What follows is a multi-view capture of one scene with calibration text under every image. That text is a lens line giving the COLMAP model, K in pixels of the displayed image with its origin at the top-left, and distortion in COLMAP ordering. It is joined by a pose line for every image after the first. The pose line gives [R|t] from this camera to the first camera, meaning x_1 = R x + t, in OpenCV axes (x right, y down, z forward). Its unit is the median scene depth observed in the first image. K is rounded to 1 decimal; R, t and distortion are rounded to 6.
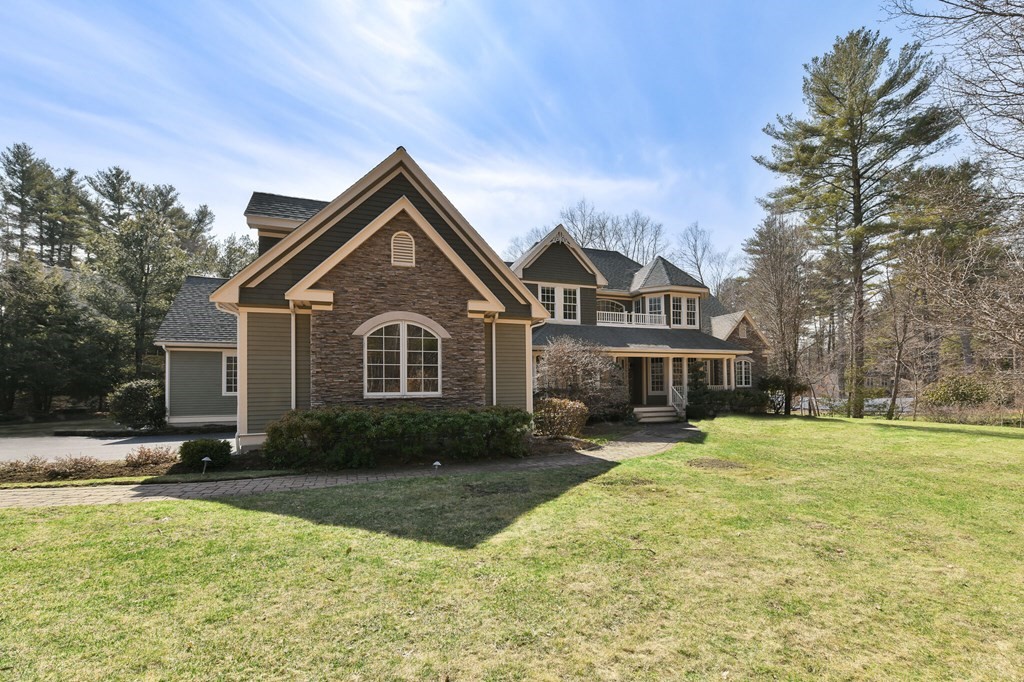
lens RADIAL K [[418.7, 0, 512.1], [0, 418.7, 387.1], [0, 0, 1]] dist [0.000171, -0.000047]
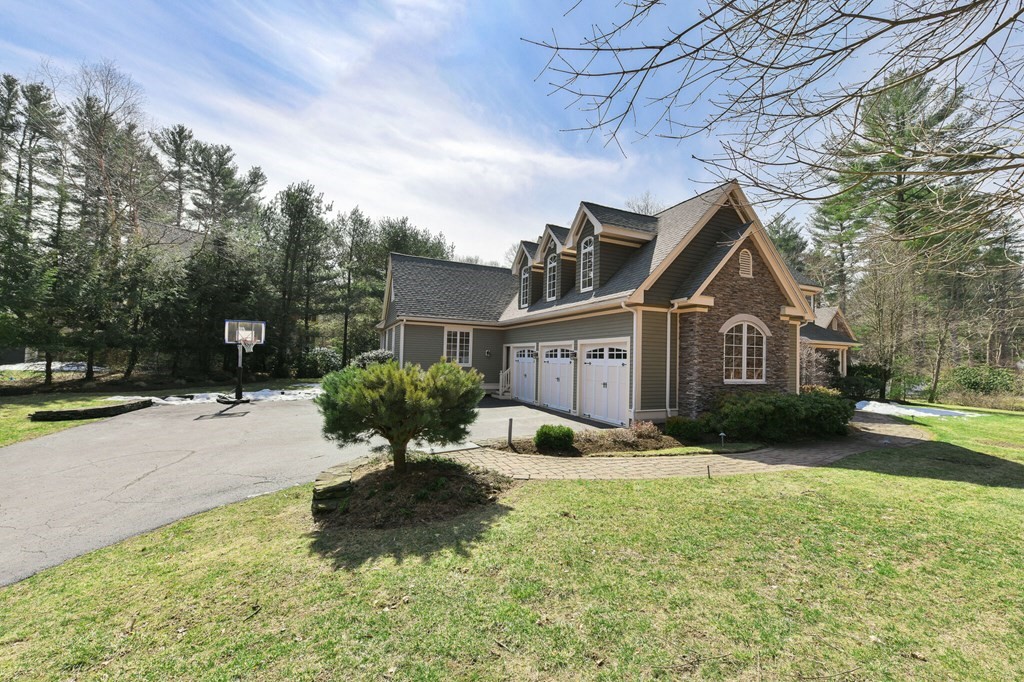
lens RADIAL K [[409.3, 0, 515.1], [0, 409.3, 344.8], [0, 0, 1]] dist [0.000091, -0.000213]
pose [[0.996790, 0.044069, 0.066833, -0.959215], [-0.042477, 0.998783, -0.025062, -0.028906], [-0.067856, 0.022143, 0.997449, -0.148431]]
